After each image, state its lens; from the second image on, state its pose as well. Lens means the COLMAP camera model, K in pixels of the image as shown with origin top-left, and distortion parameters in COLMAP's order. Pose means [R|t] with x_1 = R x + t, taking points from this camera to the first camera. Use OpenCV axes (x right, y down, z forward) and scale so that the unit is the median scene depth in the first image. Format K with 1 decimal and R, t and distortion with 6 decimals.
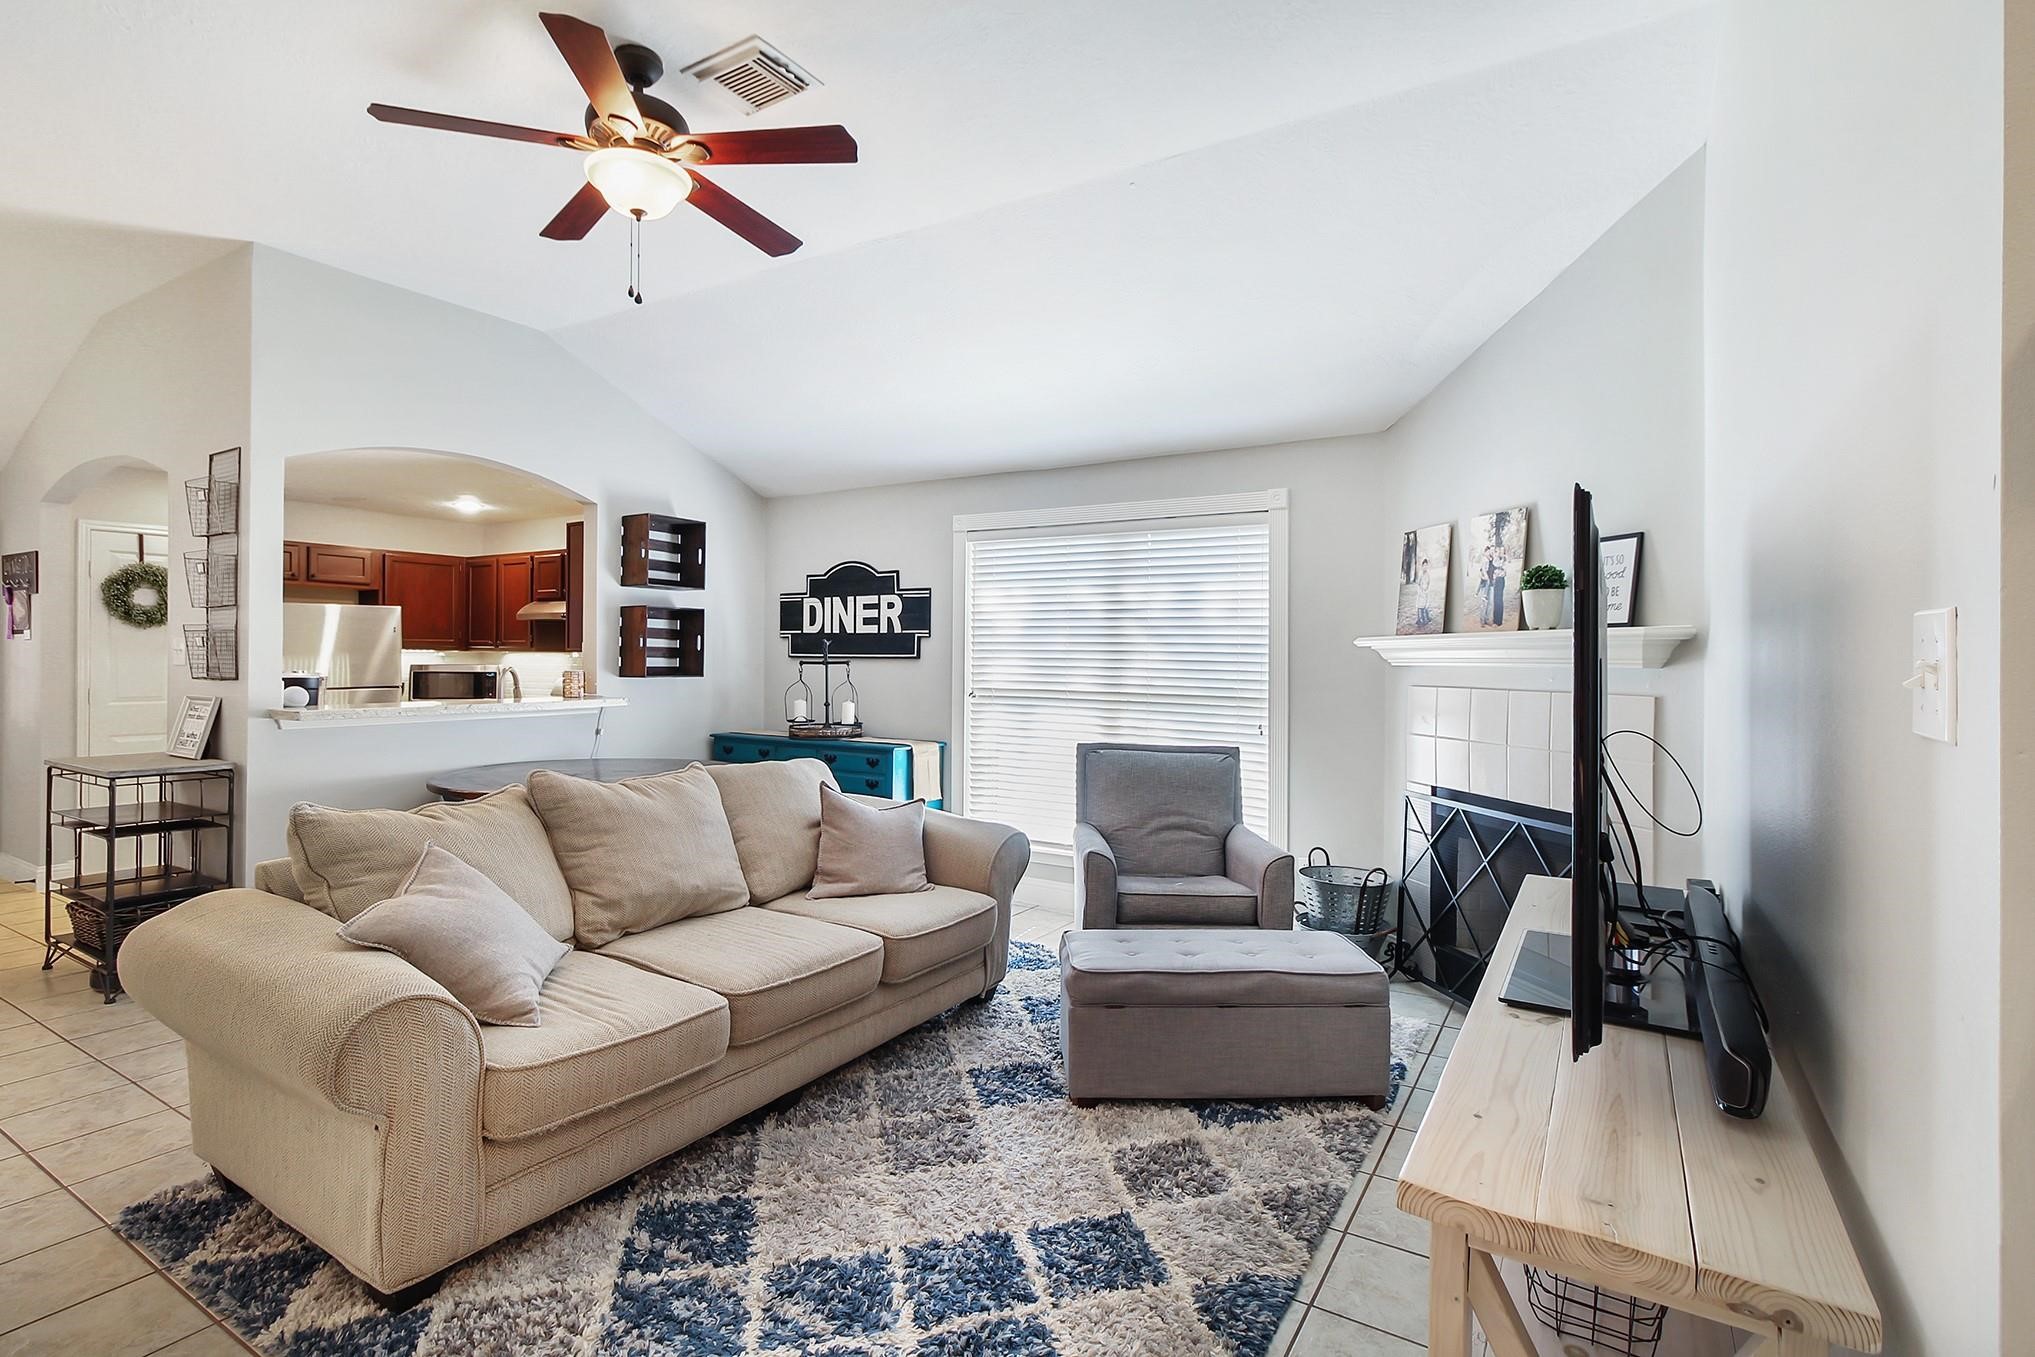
lens RADIAL K [[958.6, 0, 1019.9], [0, 958.6, 654.2], [0, 0, 1]] dist [0.000851, -0.012346]
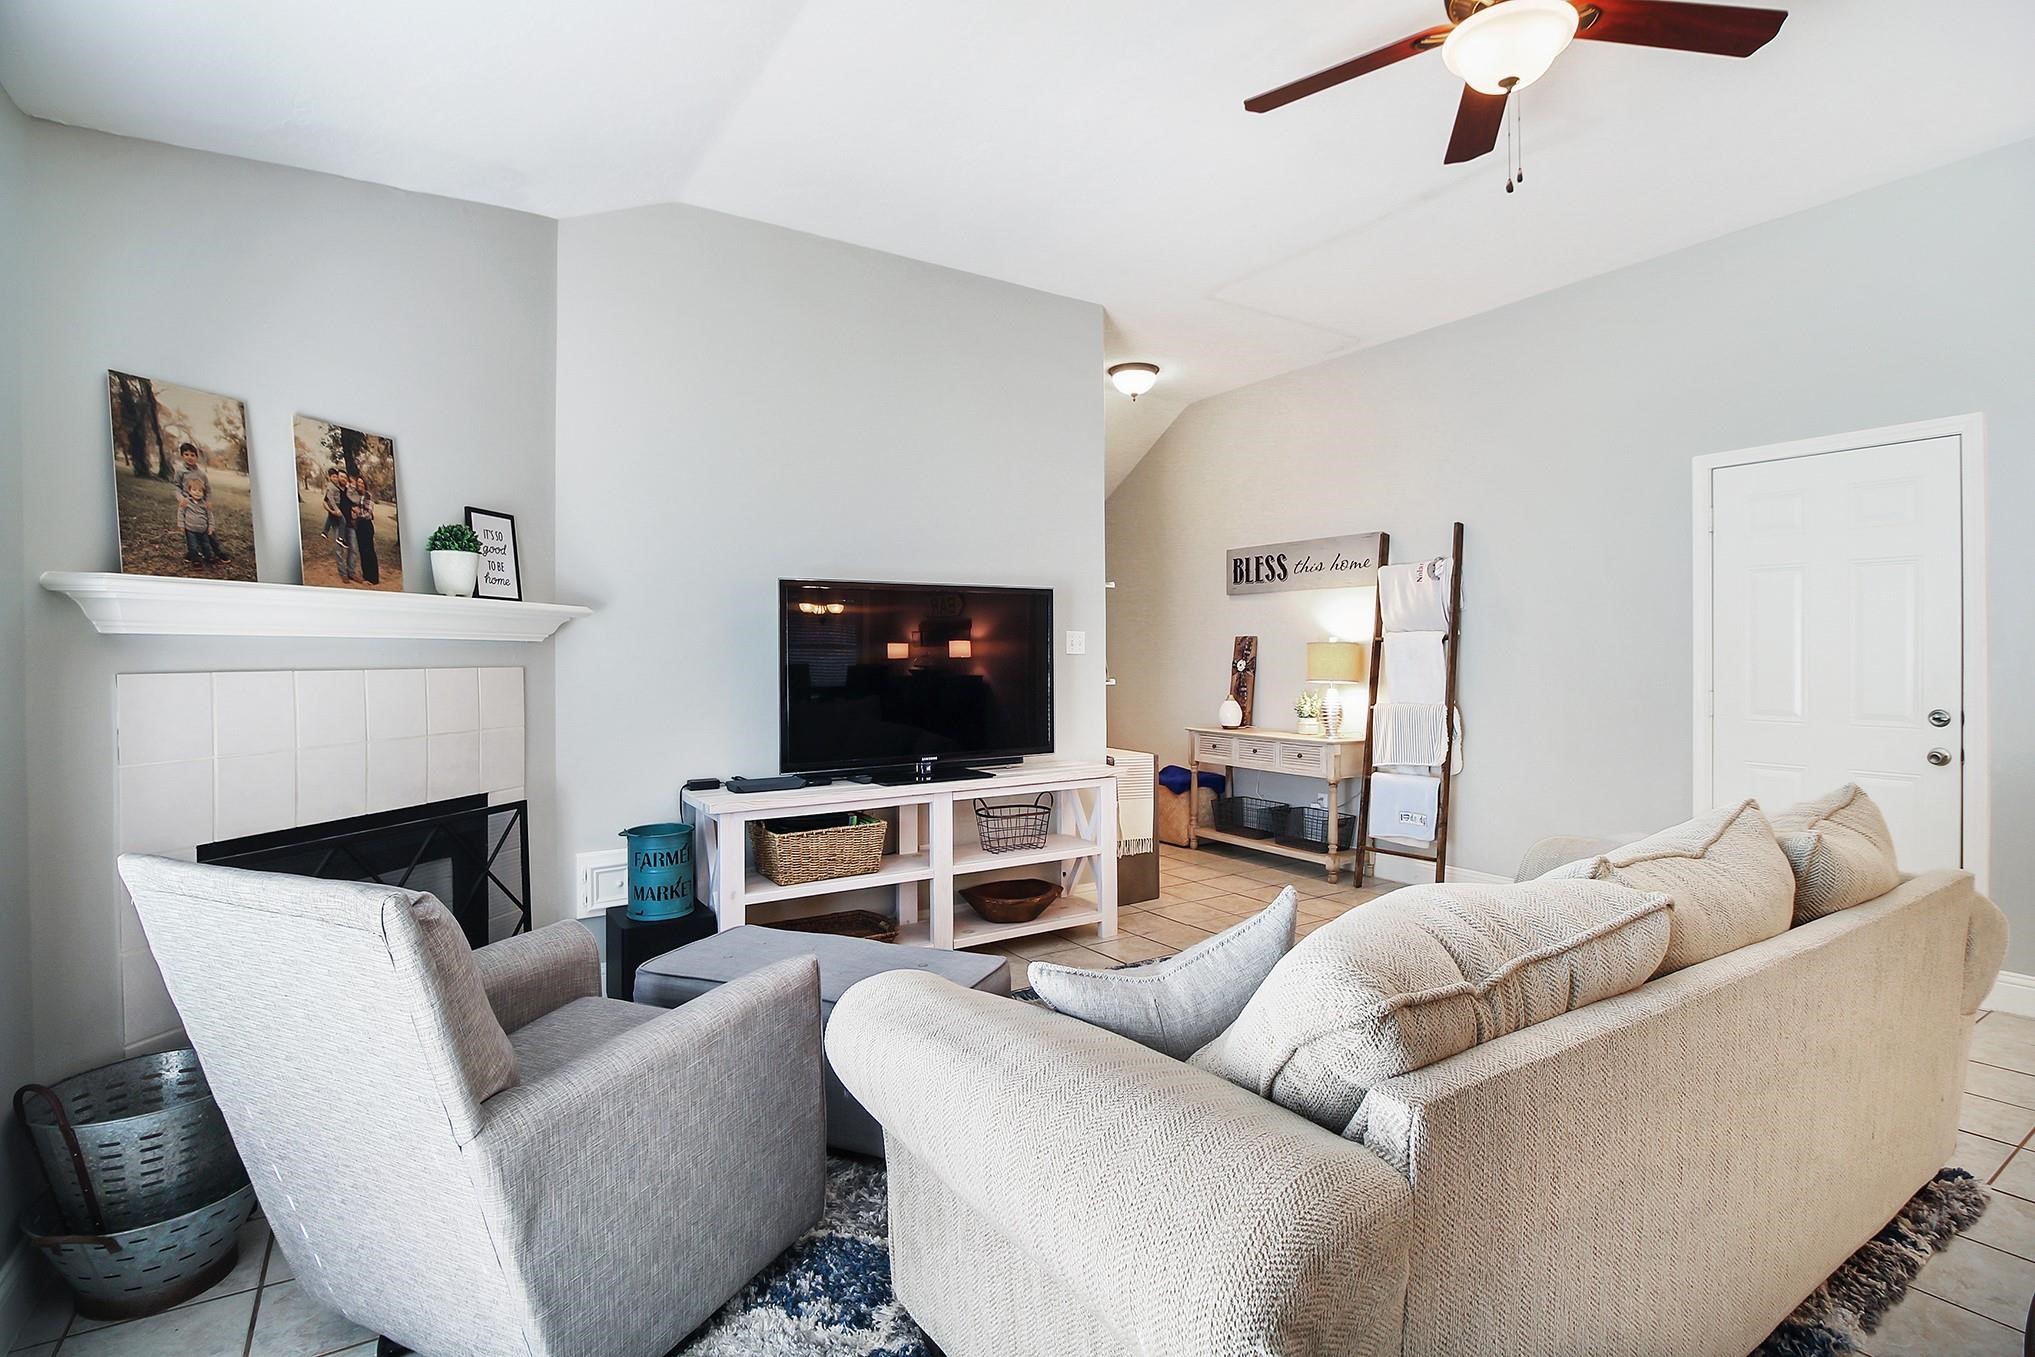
lens RADIAL K [[958.6, 0, 1019.9], [0, 958.6, 654.2], [0, 0, 1]] dist [0.000851, -0.012346]
pose [[-0.897949, -0.003400, 0.440087, -0.180886], [-0.005643, 0.999977, -0.003789, 0.015890], [-0.440064, -0.005885, -0.897947, 0.909698]]
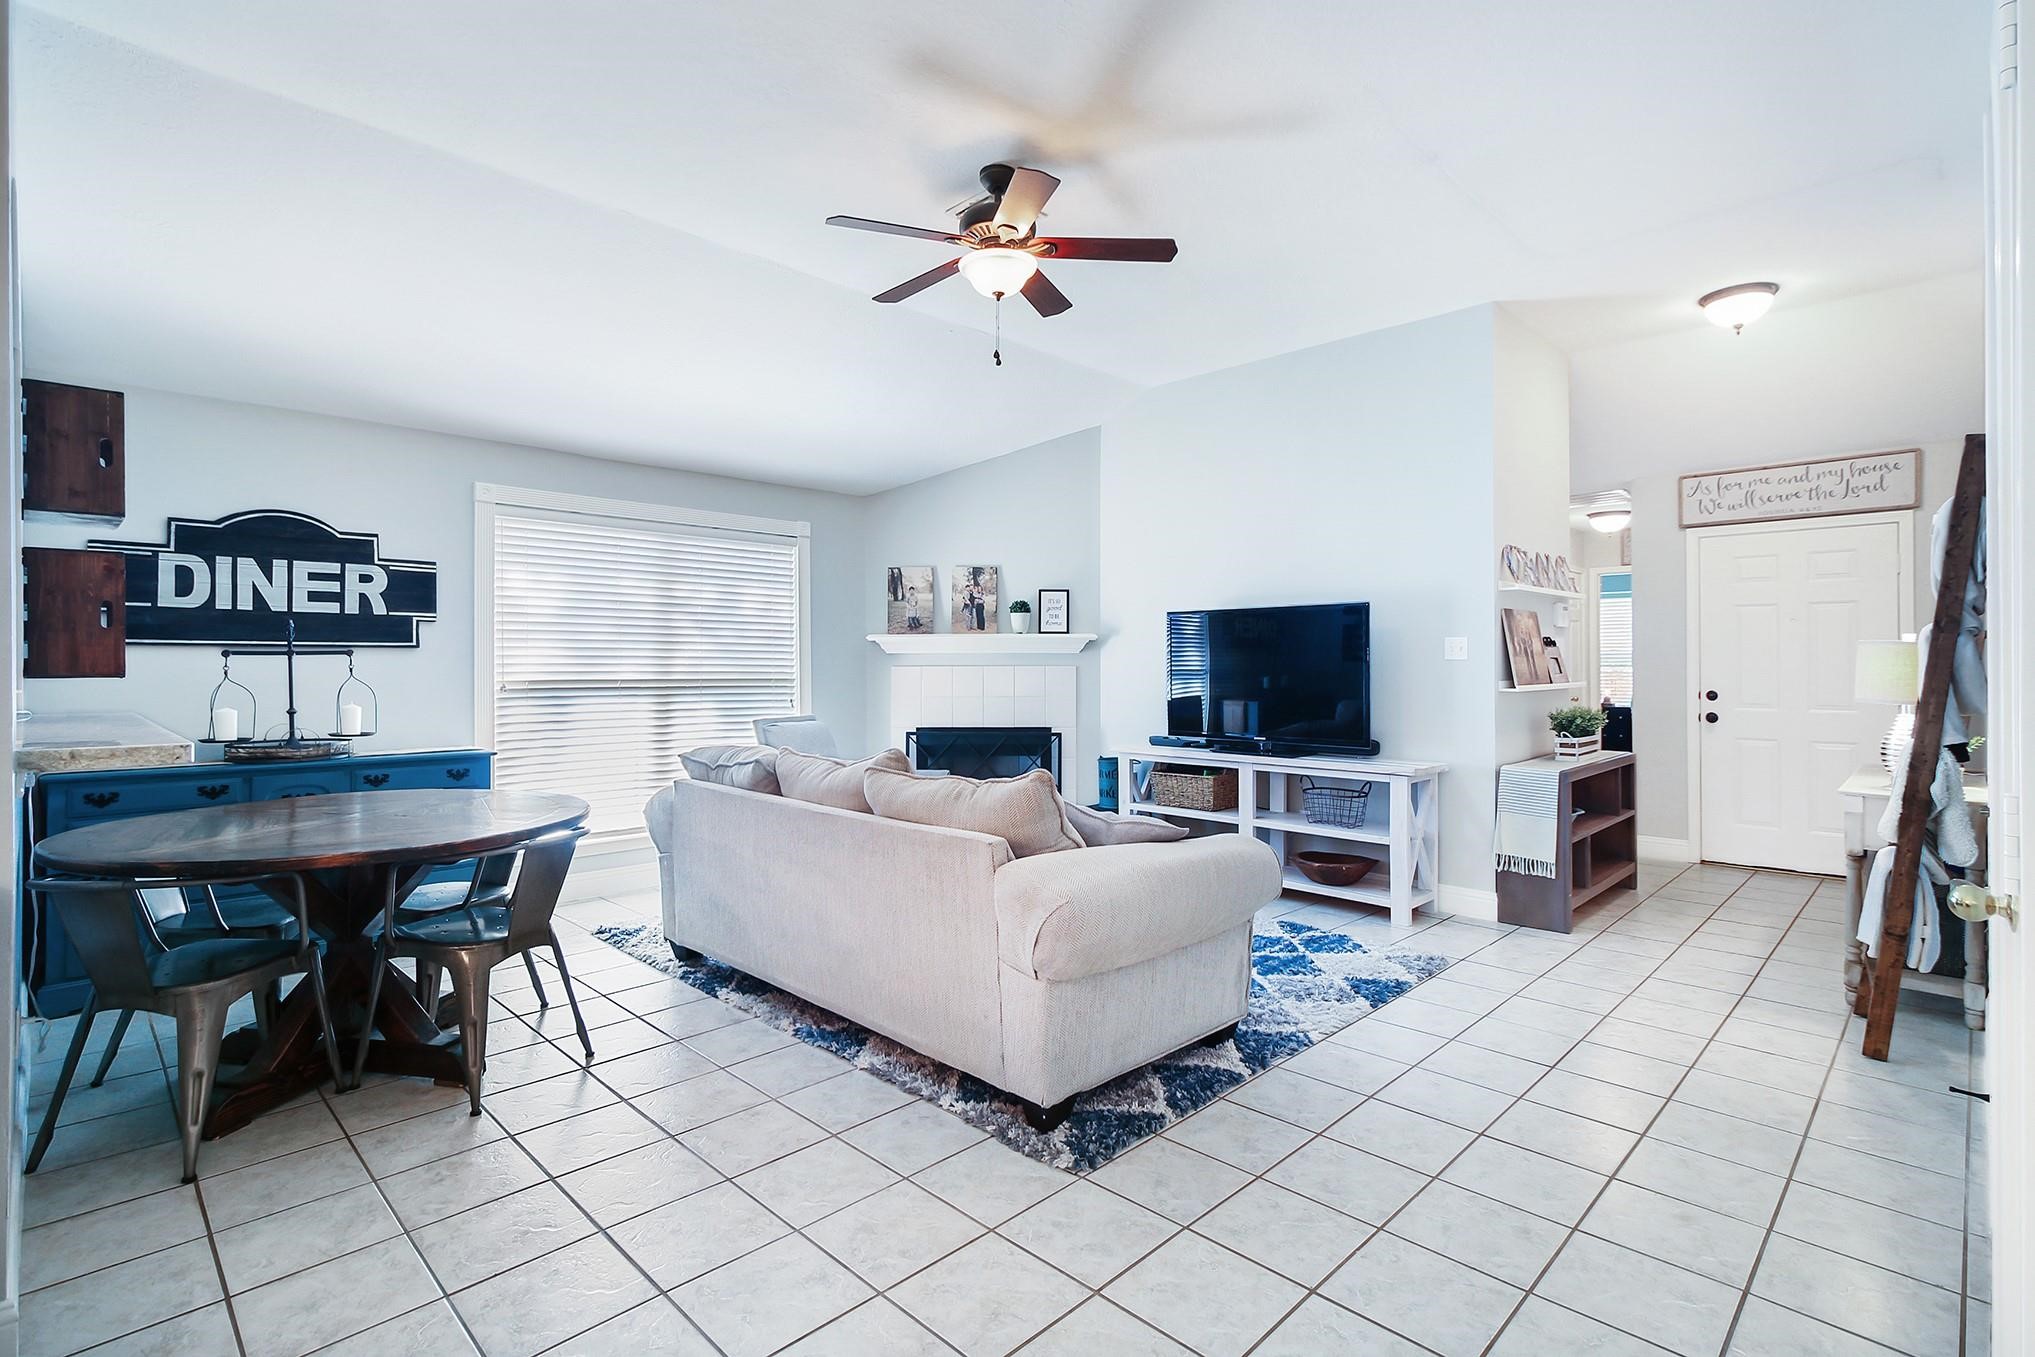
lens RADIAL K [[958.9, 0, 1020.9], [0, 958.9, 658.7], [0, 0, 1]] dist [0.010756, 0.000142]
pose [[0.238083, -0.005529, 0.971229, -0.774614], [-0.002685, 0.999976, 0.006351, 0.007268], [-0.971241, -0.004120, 0.238062, 0.312332]]
